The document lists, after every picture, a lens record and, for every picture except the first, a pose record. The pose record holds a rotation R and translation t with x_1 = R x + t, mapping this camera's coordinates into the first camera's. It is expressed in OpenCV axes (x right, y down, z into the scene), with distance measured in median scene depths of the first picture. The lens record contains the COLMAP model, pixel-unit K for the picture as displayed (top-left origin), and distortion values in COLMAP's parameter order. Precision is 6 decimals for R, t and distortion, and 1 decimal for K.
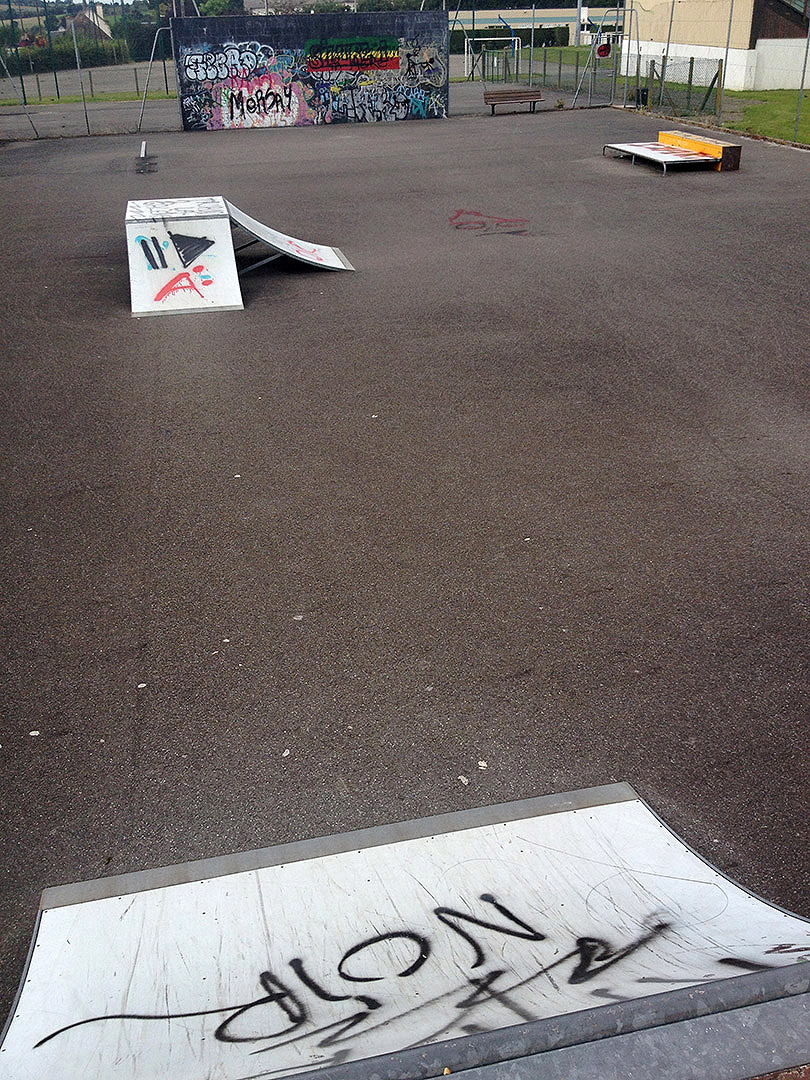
lens RADIAL K [[1030.8, 0, 393.6], [0, 1030.8, 544.7], [0, 0, 1]] dist [-0.033731, 0.000000]
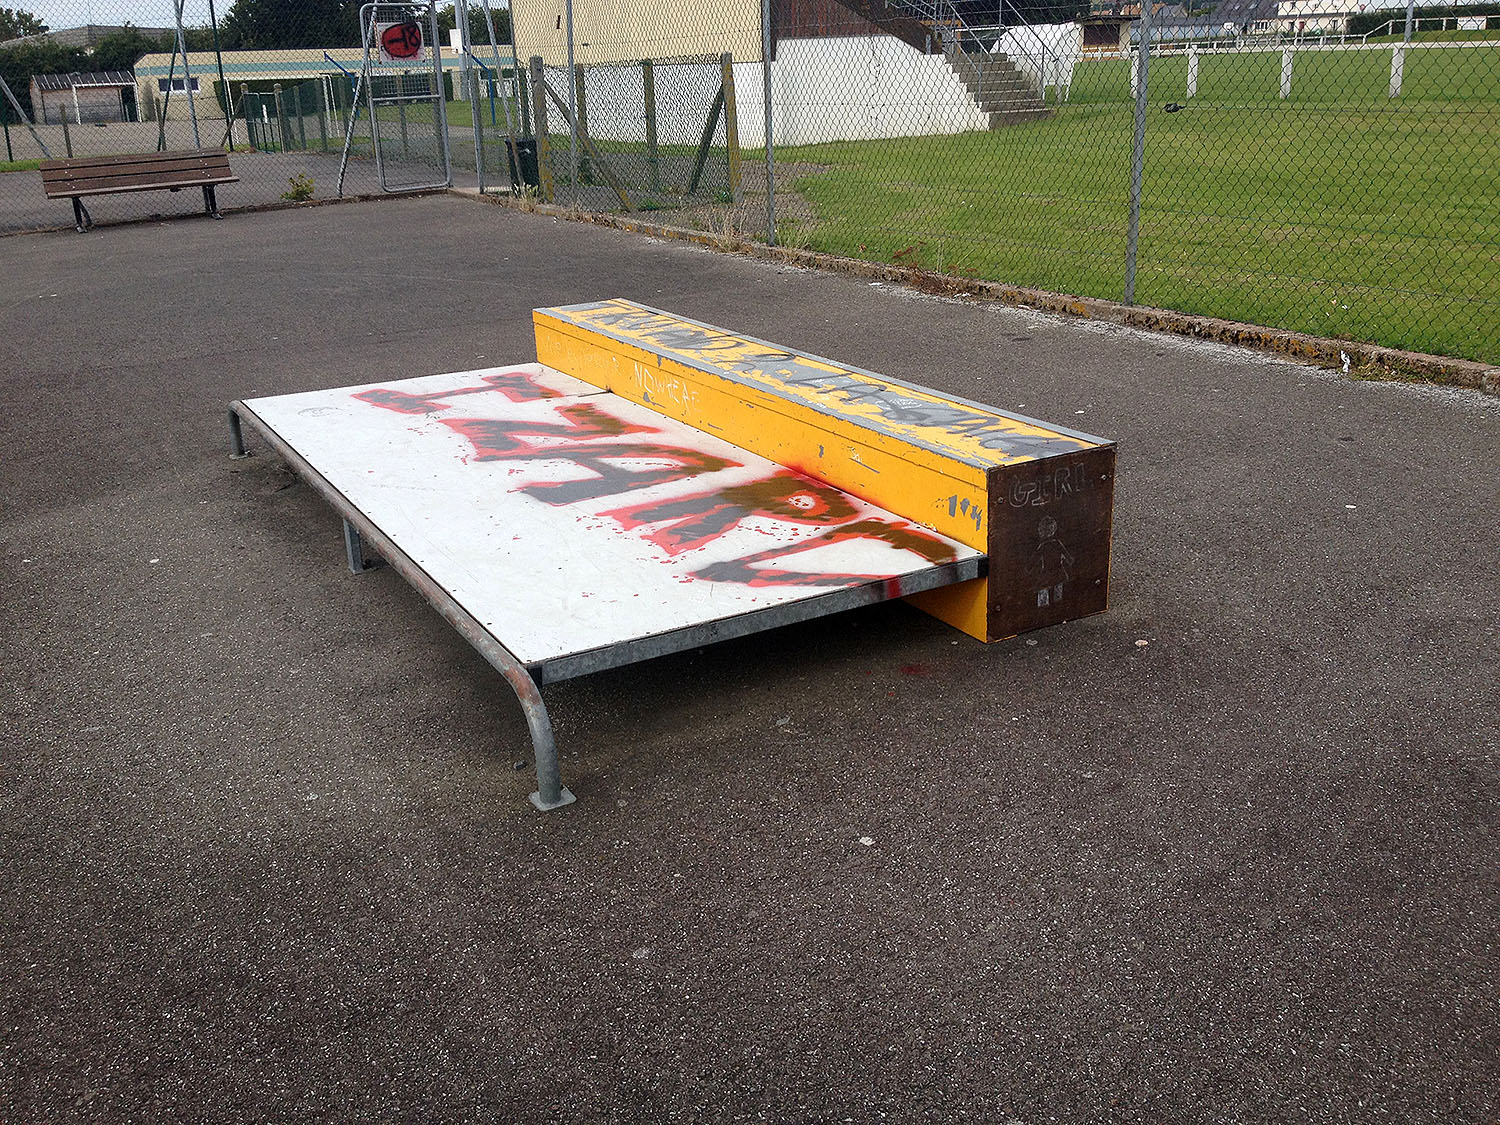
lens RADIAL K [[1431.6, 0, 740.2], [0, 1431.6, 557.9], [0, 0, 1]] dist [-0.033731, 0.000000]
pose [[0.948752, -0.106031, 0.297704, 0.148727], [0.150180, 0.980138, -0.129518, -0.223676], [-0.278058, 0.167590, 0.945831, 0.523944]]
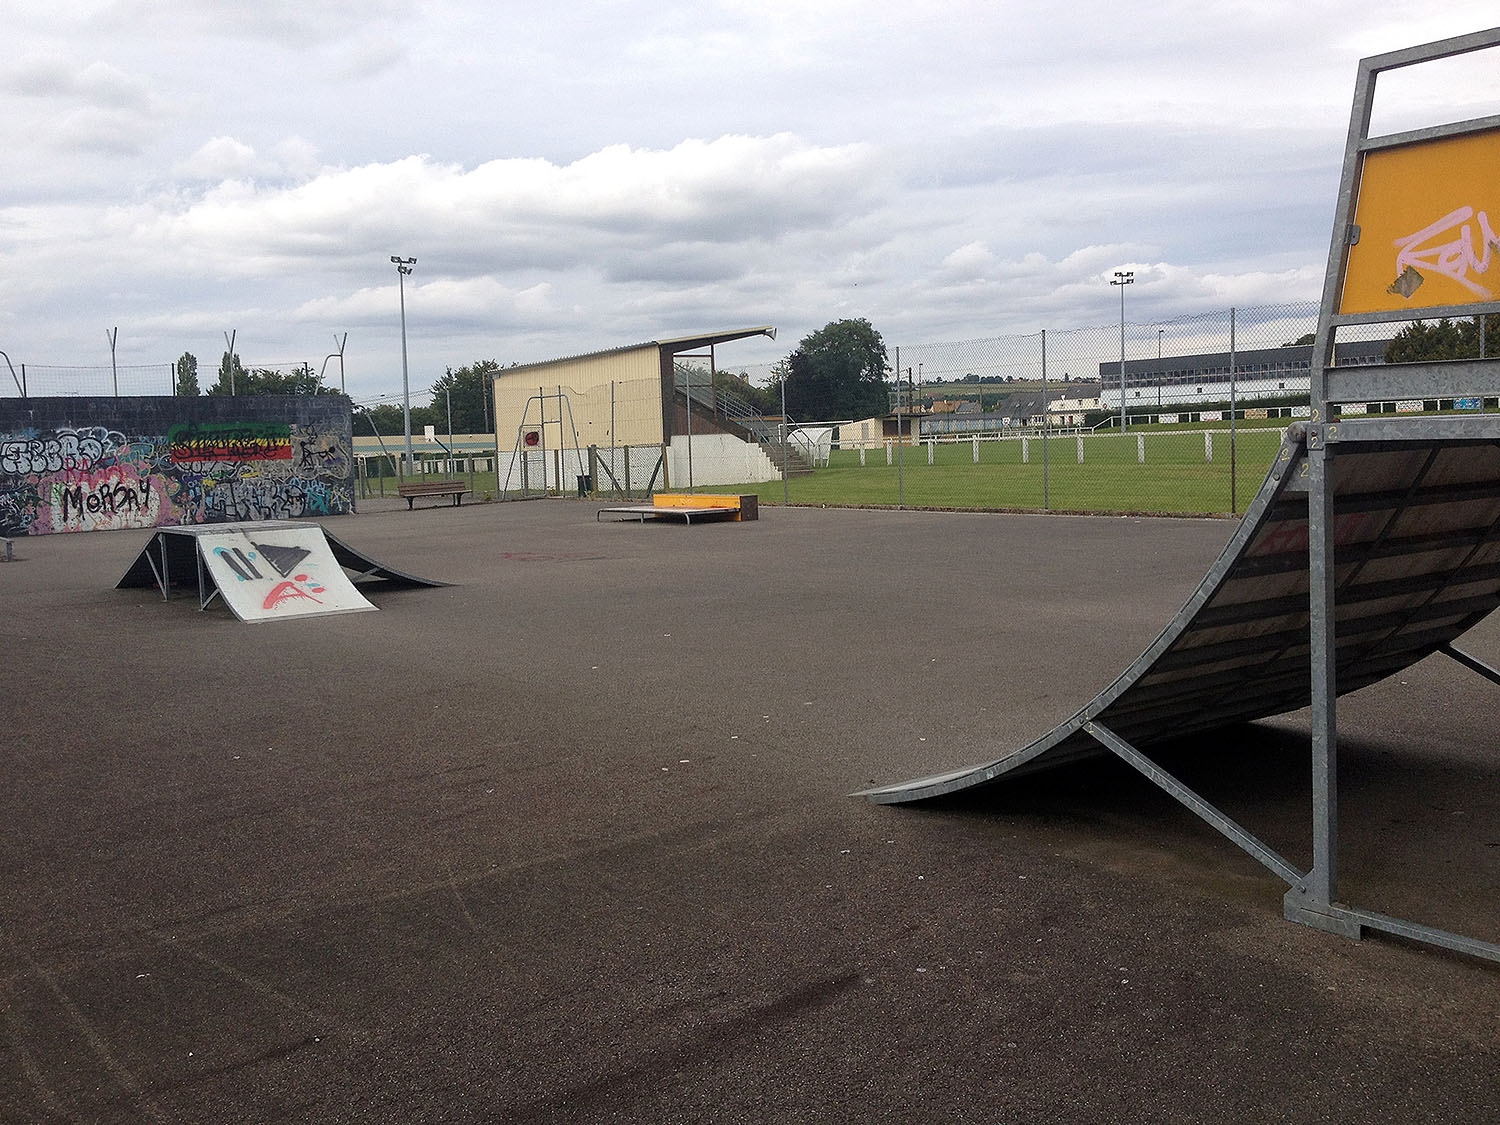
lens RADIAL K [[1431.6, 0, 737.6], [0, 1431.6, 566.6], [0, 0, 1]] dist [-0.033731, 0.000000]
pose [[0.912800, -0.033724, 0.407012, -0.135068], [0.191418, 0.915670, -0.353422, 0.082756], [-0.360770, 0.400513, 0.842279, -0.050346]]
